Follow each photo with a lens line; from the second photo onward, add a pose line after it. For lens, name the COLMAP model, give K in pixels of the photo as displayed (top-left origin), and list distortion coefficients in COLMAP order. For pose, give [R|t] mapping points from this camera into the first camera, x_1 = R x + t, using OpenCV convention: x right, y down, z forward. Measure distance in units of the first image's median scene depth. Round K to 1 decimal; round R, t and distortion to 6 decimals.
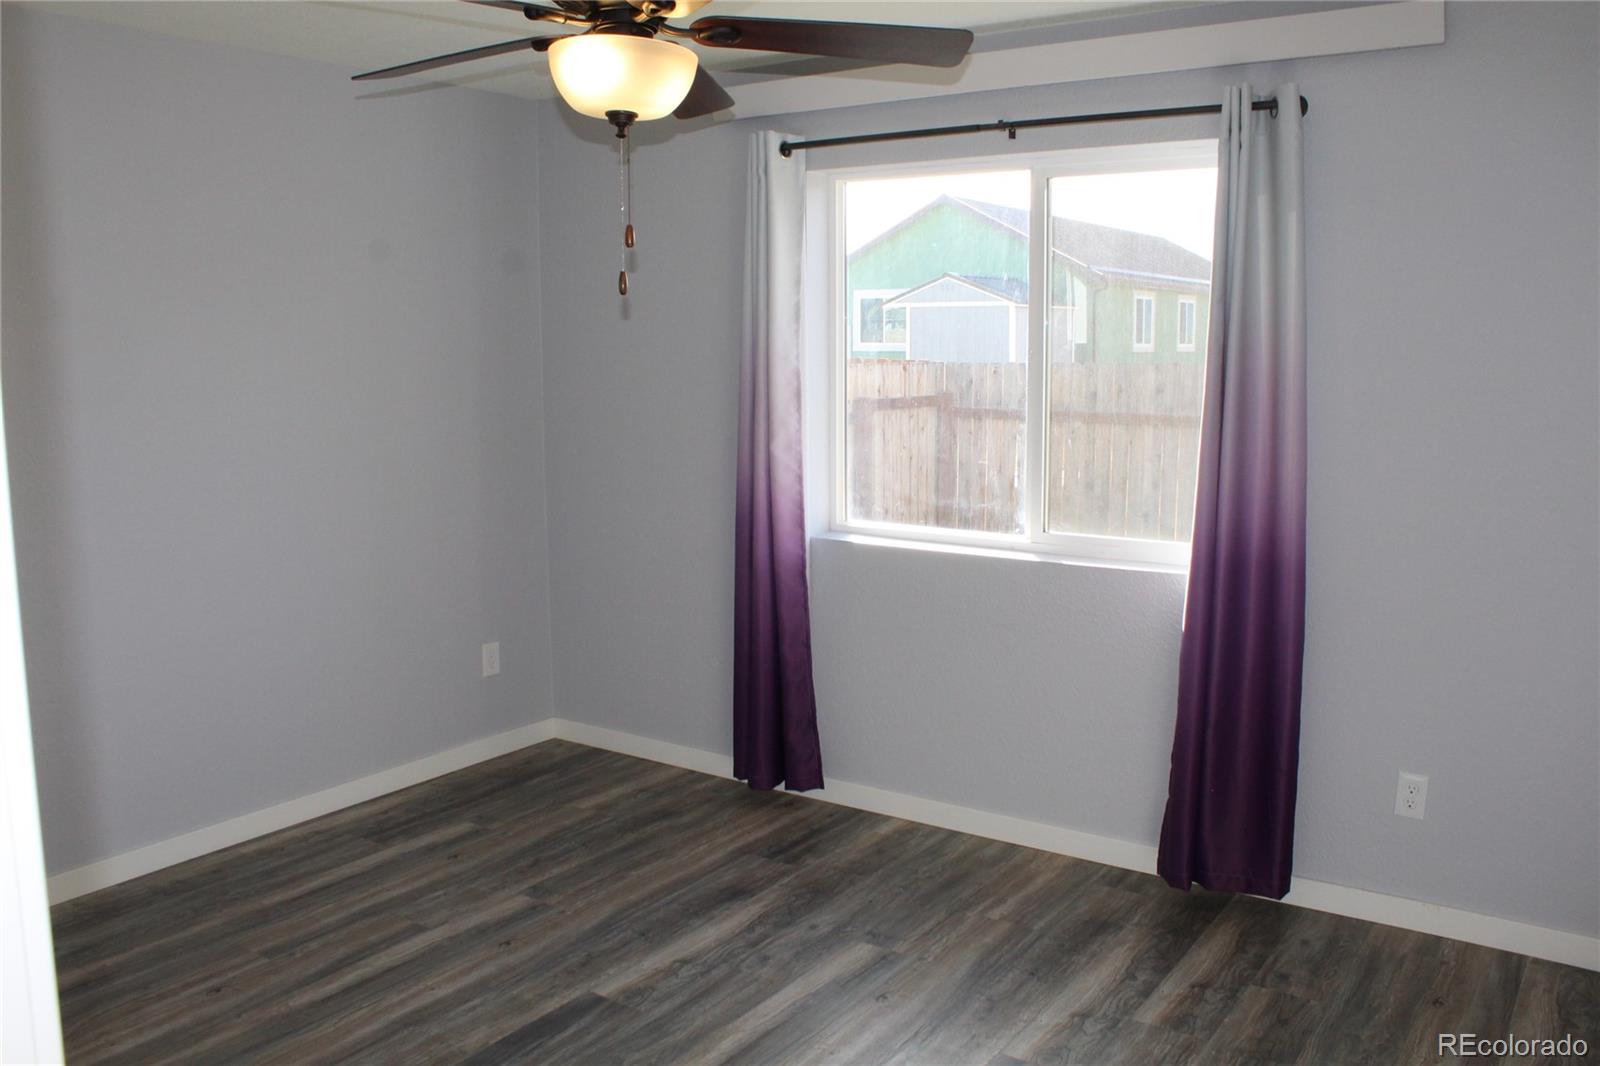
lens RADIAL K [[1324.8, 0, 805.5], [0, 1324.8, 528.4], [0, 0, 1]] dist [-0.122454, 0.080252]
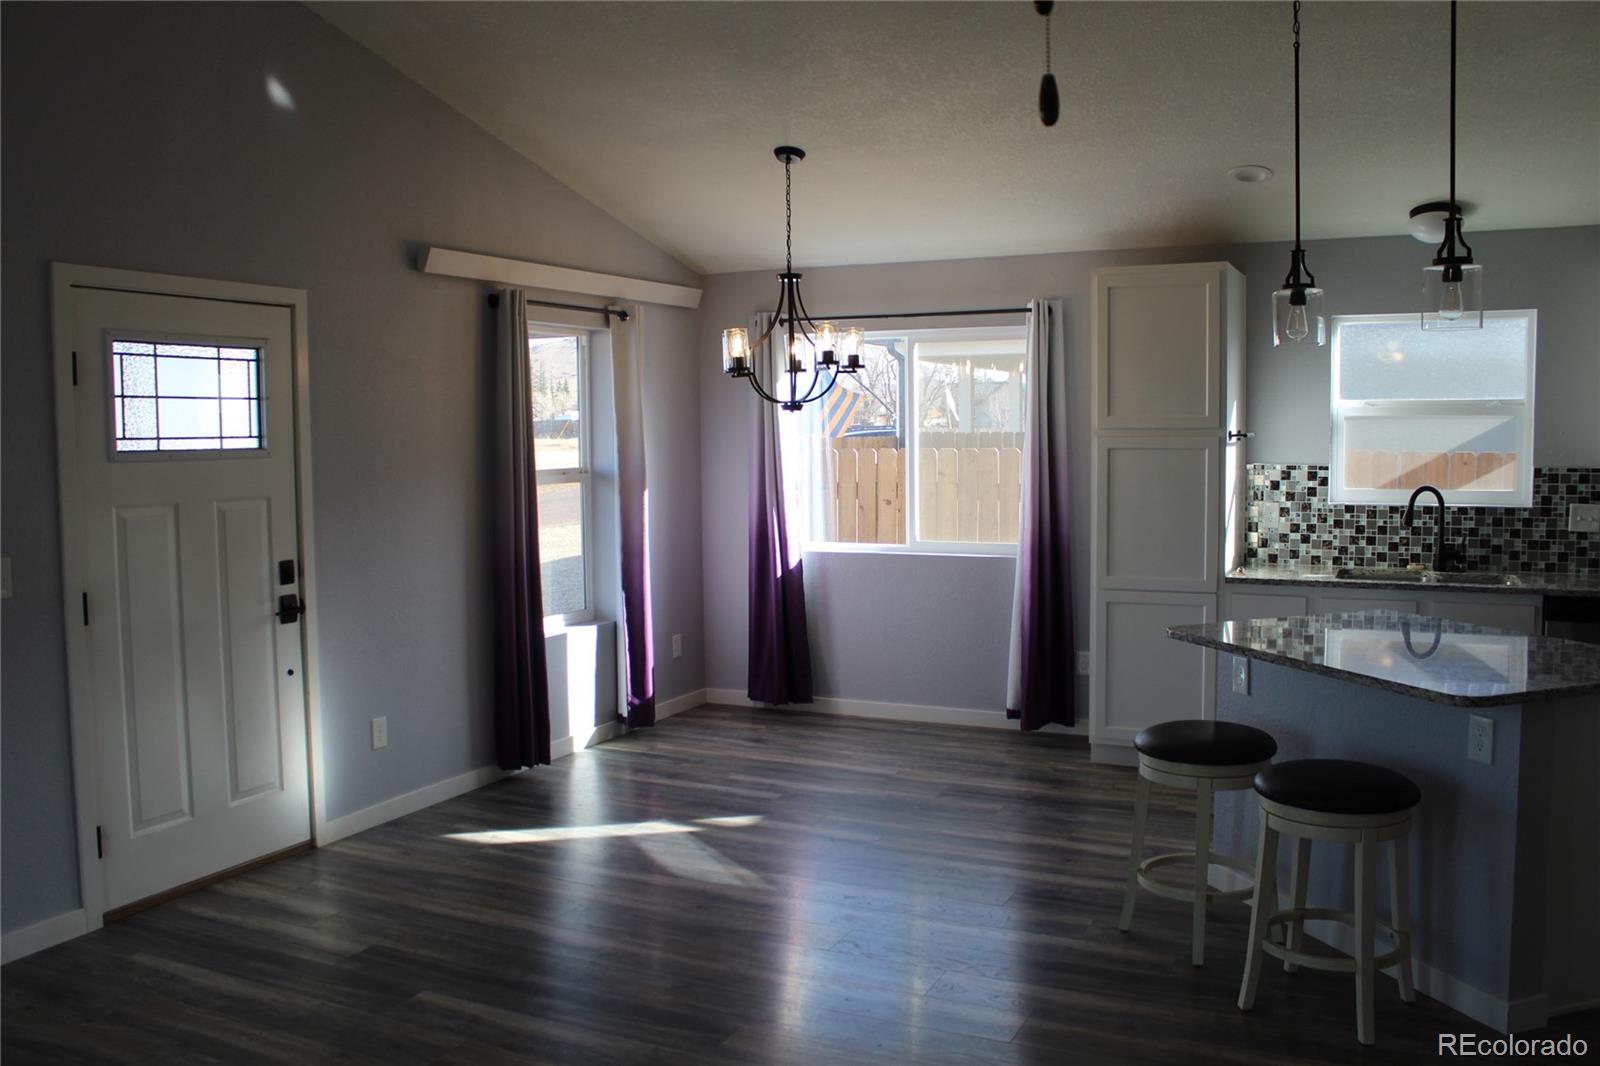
lens RADIAL K [[1324.8, 0, 803.0], [0, 1324.8, 528.8], [0, 0, 1]] dist [-0.122454, 0.080252]
pose [[0.990467, -0.023844, 0.135670, -0.217172], [0.033052, 0.997270, -0.066028, 0.089318], [-0.133725, 0.069883, 0.988552, -0.656809]]
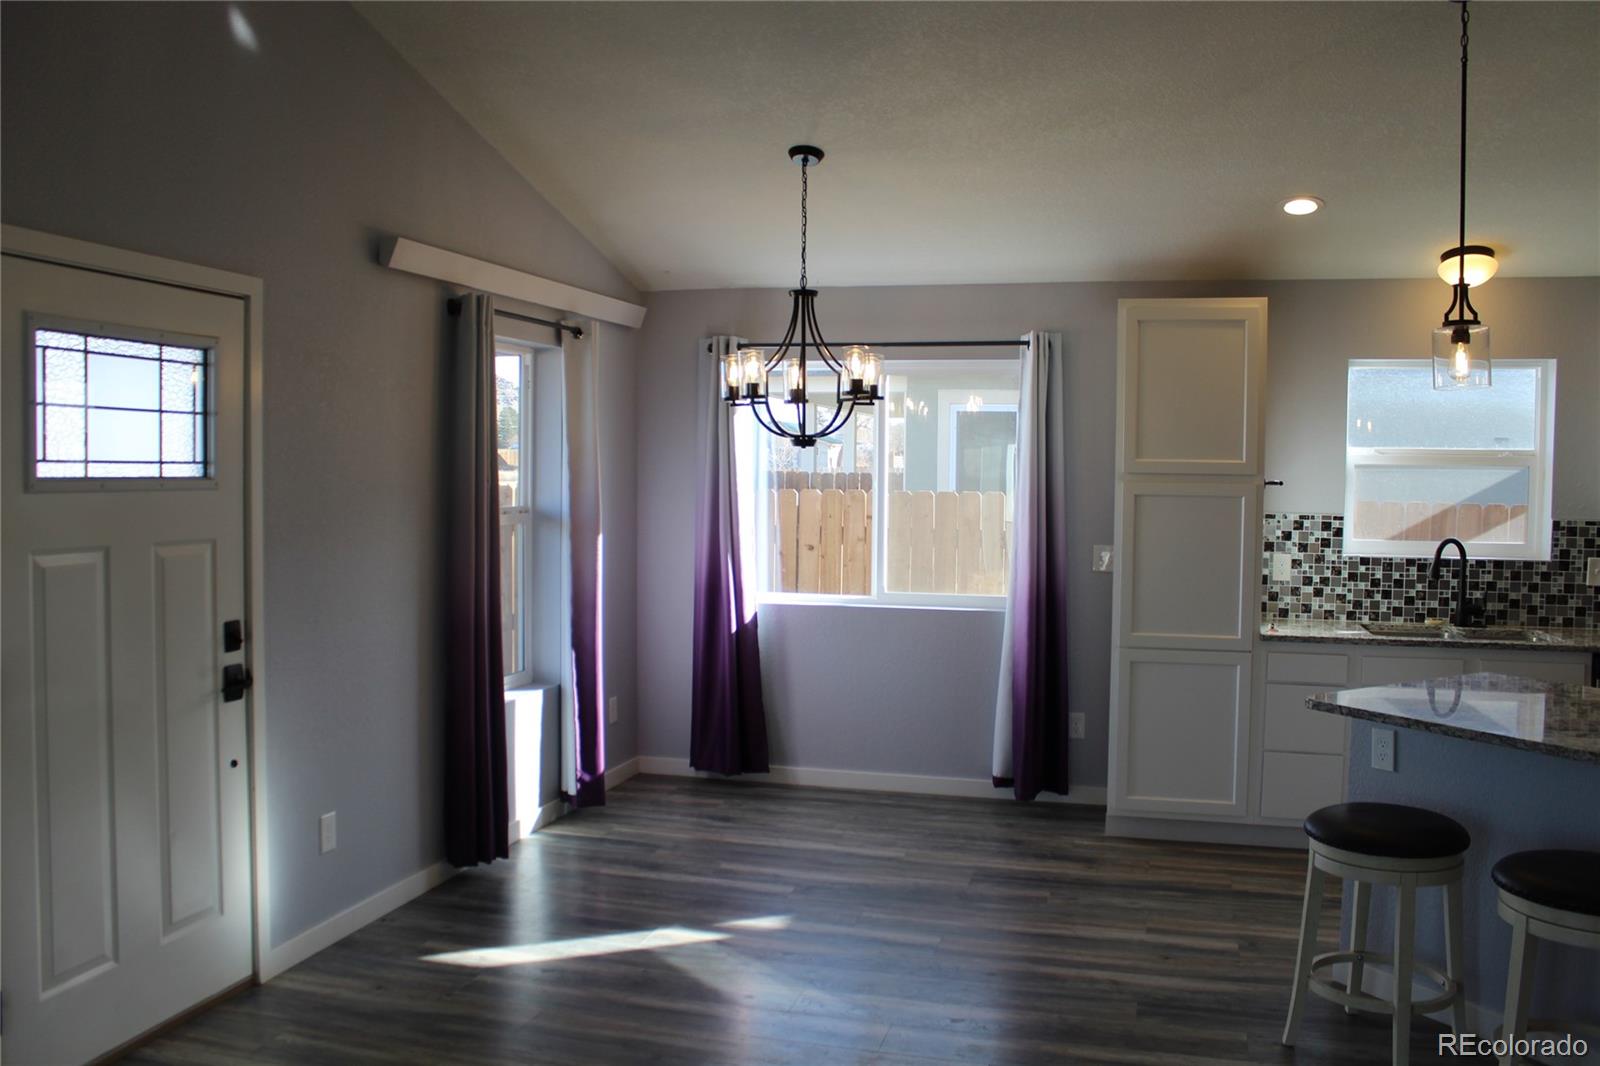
lens RADIAL K [[1324.8, 0, 799.9], [0, 1324.8, 527.4], [0, 0, 1]] dist [-0.122454, 0.080252]
pose [[0.949418, -0.008050, 0.313913, -0.416056], [0.038176, 0.995215, -0.089942, 0.058545], [-0.311687, 0.097376, 0.945182, -0.441012]]
